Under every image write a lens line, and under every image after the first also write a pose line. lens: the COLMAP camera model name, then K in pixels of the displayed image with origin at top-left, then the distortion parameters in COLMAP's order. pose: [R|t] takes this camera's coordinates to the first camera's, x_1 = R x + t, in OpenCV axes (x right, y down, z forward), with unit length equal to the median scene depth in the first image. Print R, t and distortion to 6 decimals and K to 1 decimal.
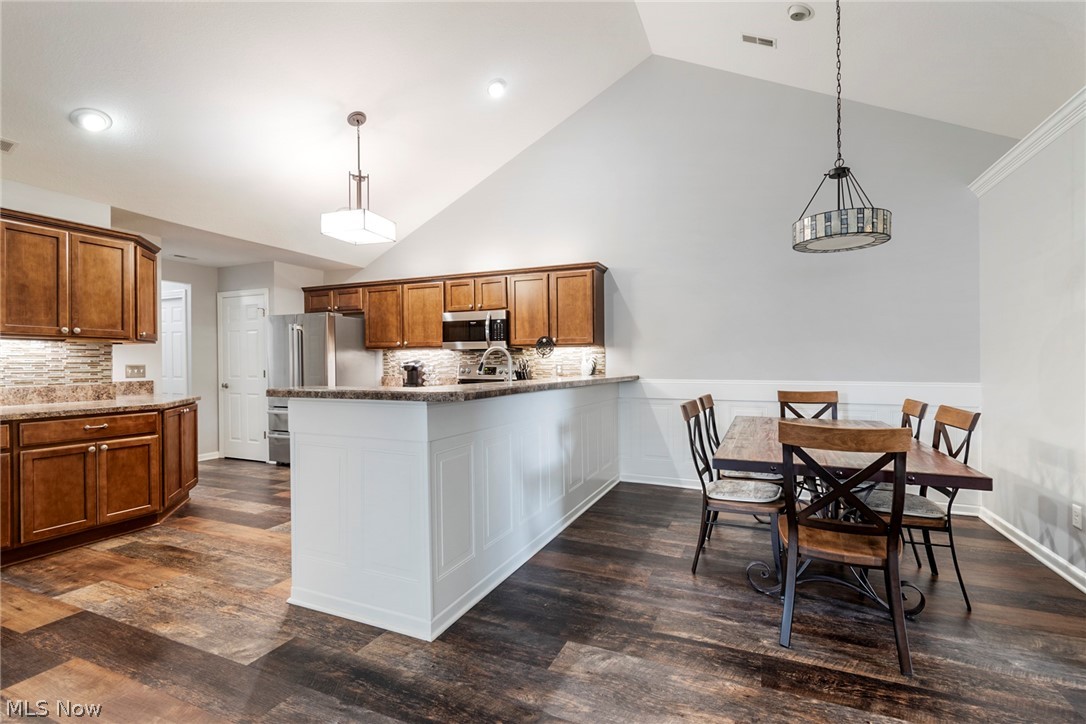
lens RADIAL K [[515.3, 0, 511.2], [0, 515.3, 367.4], [0, 0, 1]] dist [0.003487, 0.000134]
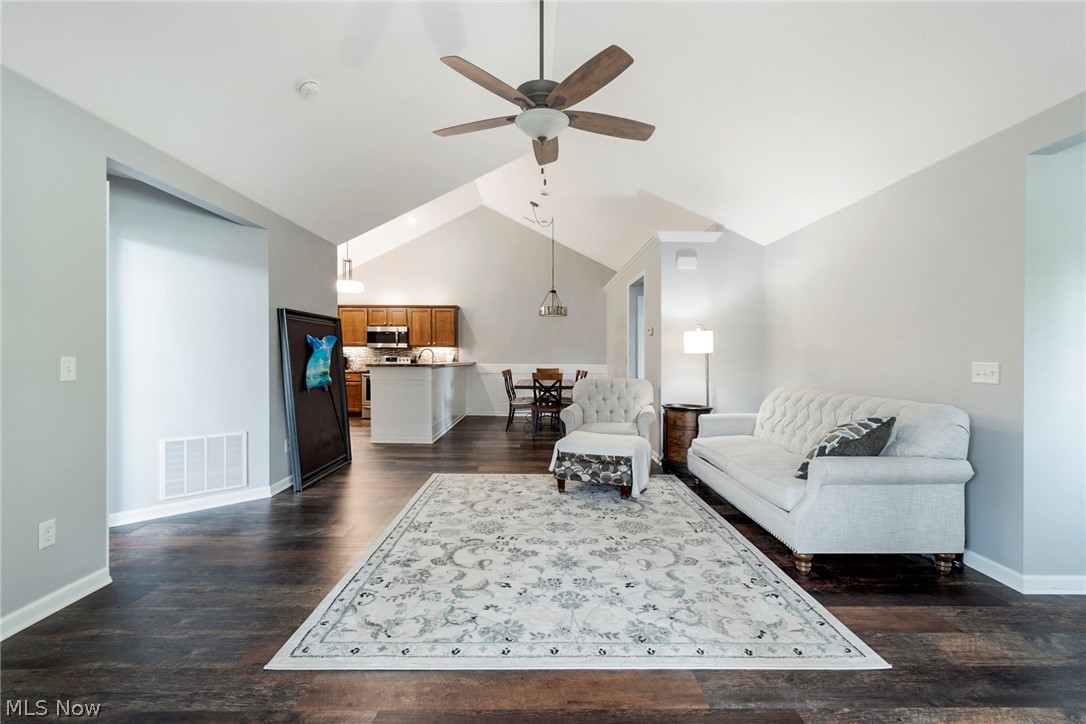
lens RADIAL K [[498.7, 0, 543.0], [0, 498.7, 362.0], [0, 0, 1]] dist [-0.000007, -0.000013]
pose [[0.893786, 0.002149, 0.448488, -0.389190], [-0.003832, 0.999989, 0.002845, 0.009160], [-0.448477, -0.004262, 0.893784, -0.855276]]
